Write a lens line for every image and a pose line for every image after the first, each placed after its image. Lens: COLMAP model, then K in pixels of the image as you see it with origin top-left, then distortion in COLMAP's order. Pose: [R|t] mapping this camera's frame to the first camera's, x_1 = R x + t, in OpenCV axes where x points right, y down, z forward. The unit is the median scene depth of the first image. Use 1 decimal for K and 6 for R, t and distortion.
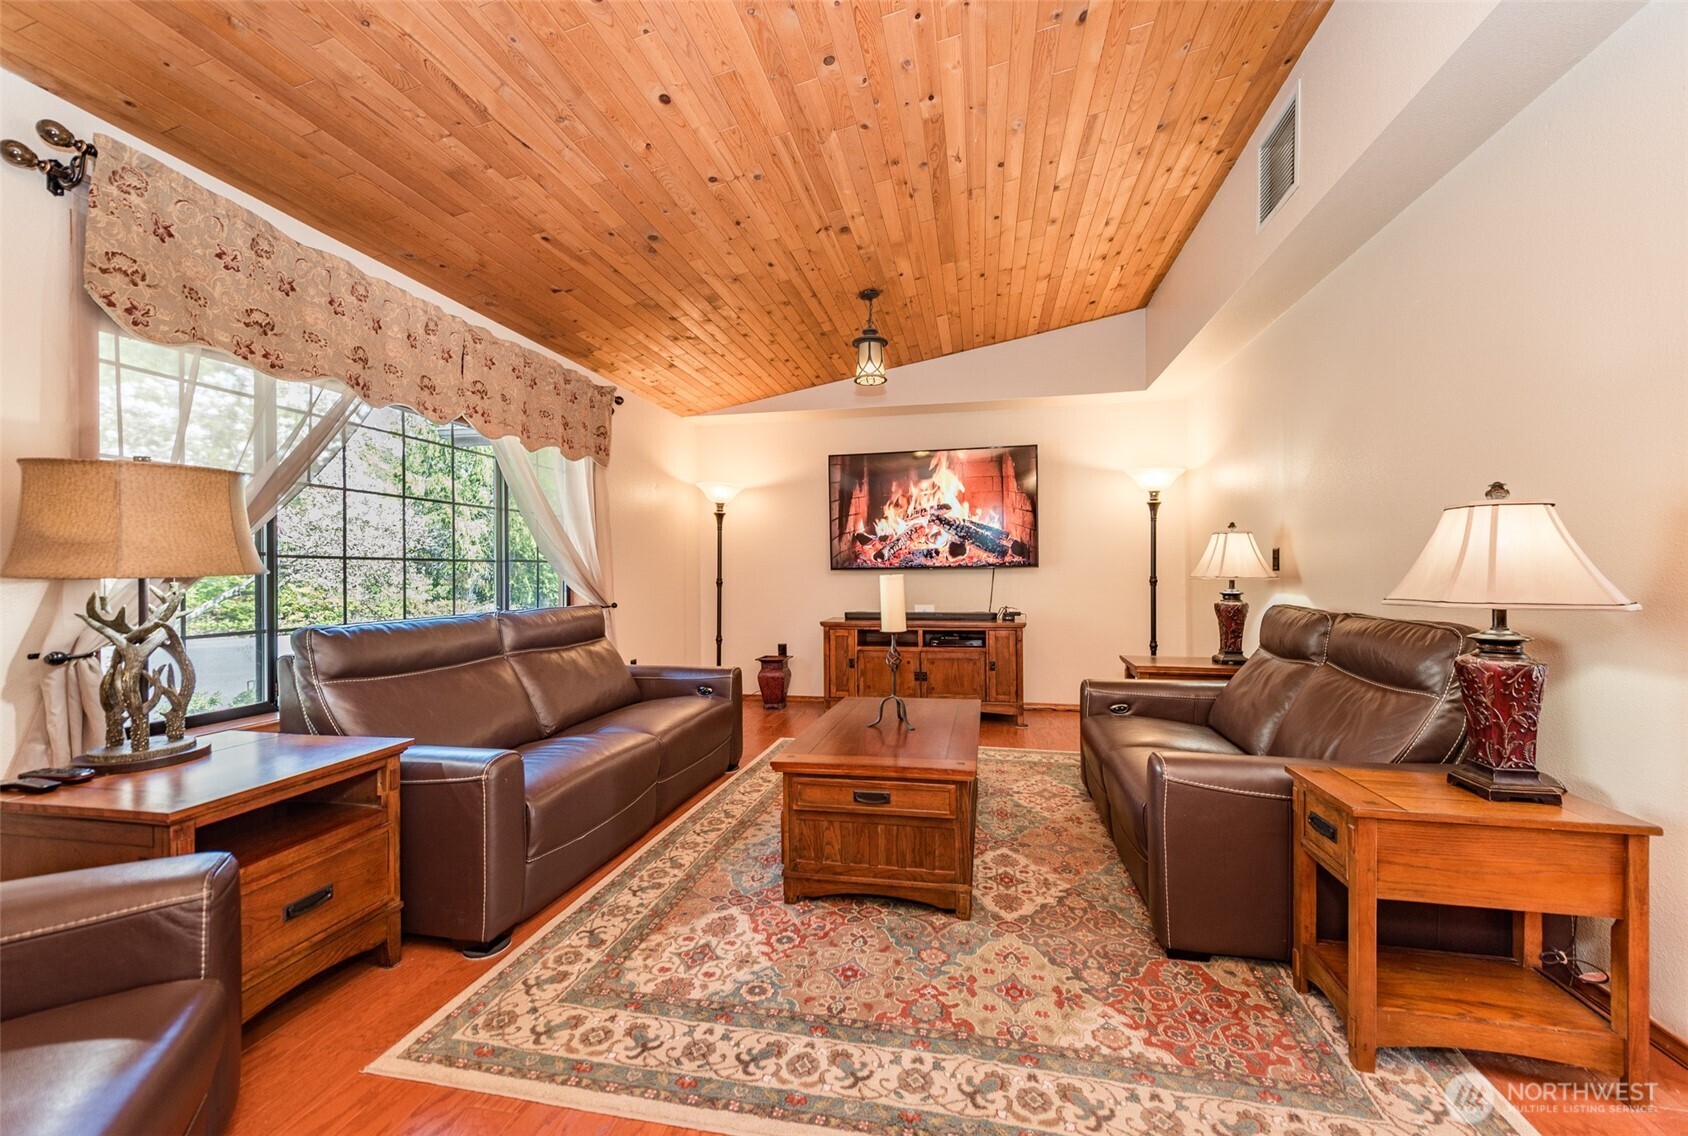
lens RADIAL K [[661.3, 0, 847.8], [0, 661.3, 570.4], [0, 0, 1]] dist [0.005689, -0.002282]
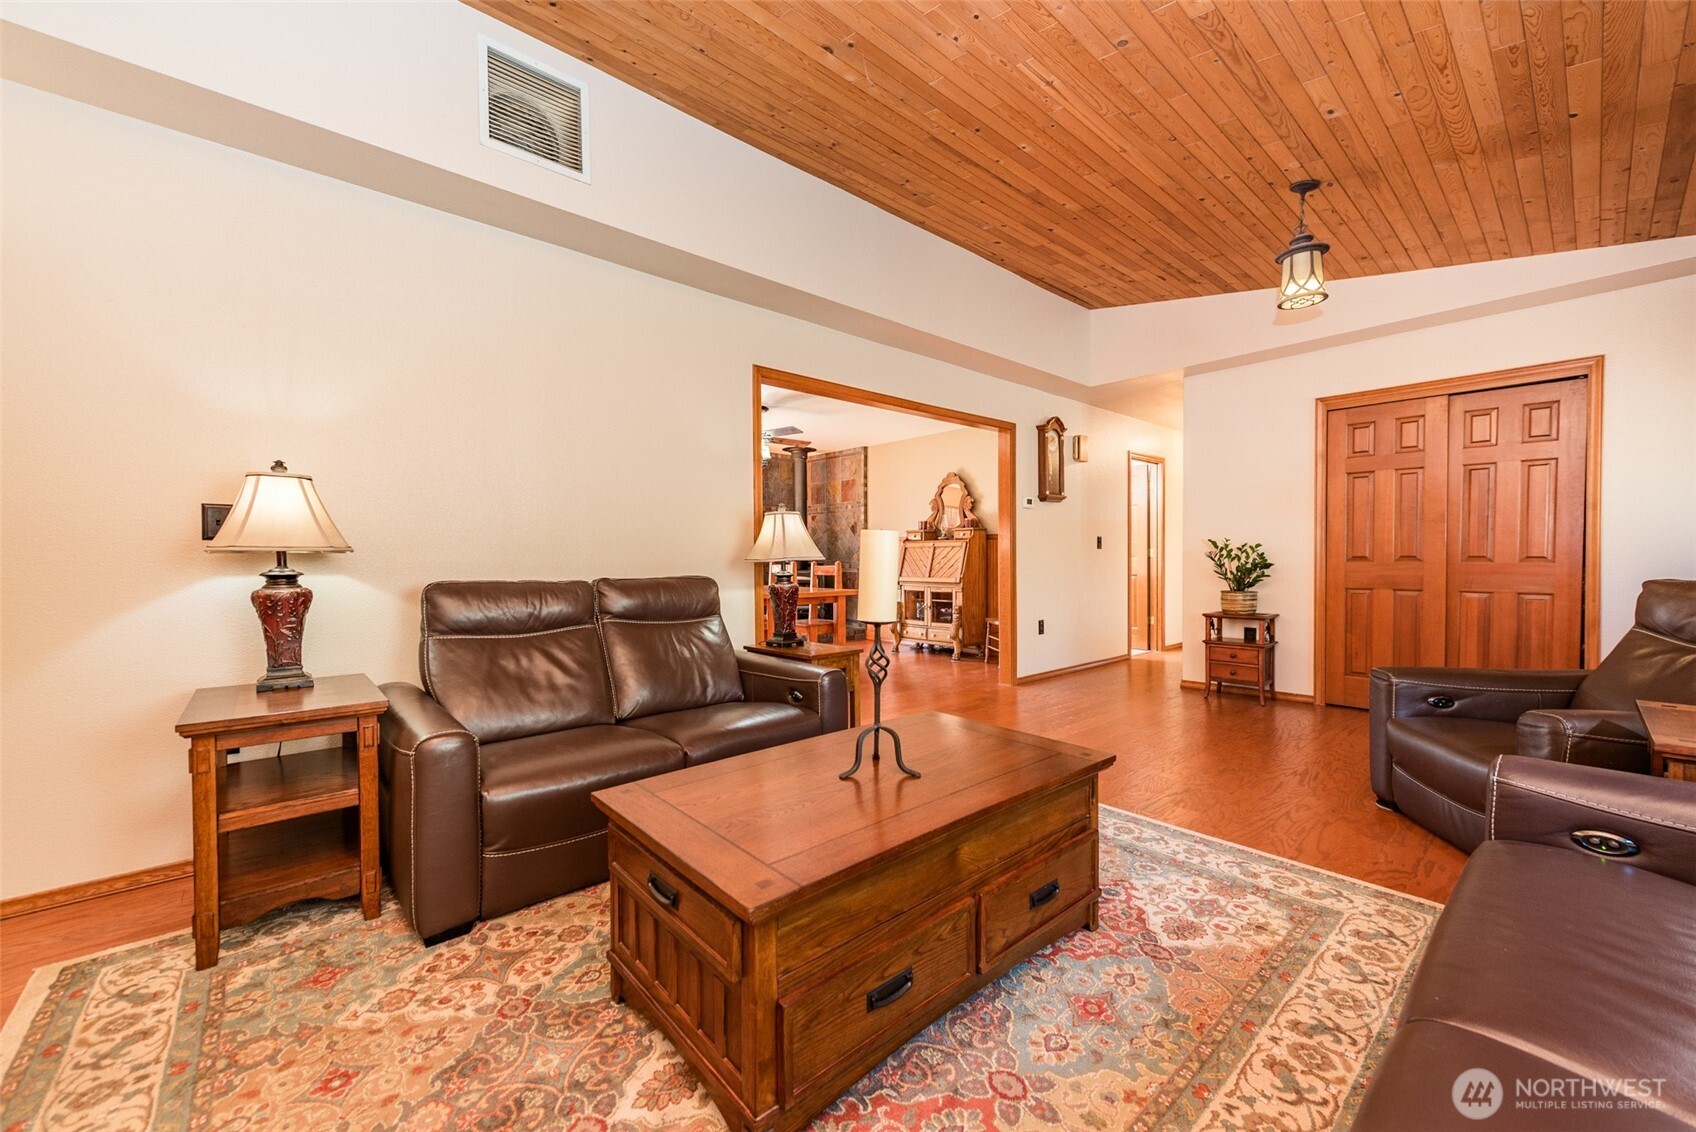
lens RADIAL K [[664.4, 0, 846.3], [0, 664.4, 567.1], [0, 0, 1]] dist [0.005689, -0.002282]
pose [[-0.803118, 0.001776, 0.595817, -0.373564], [0.012248, 0.999833, 0.013529, 0.044580], [-0.595694, 0.018163, -0.803006, 2.038897]]
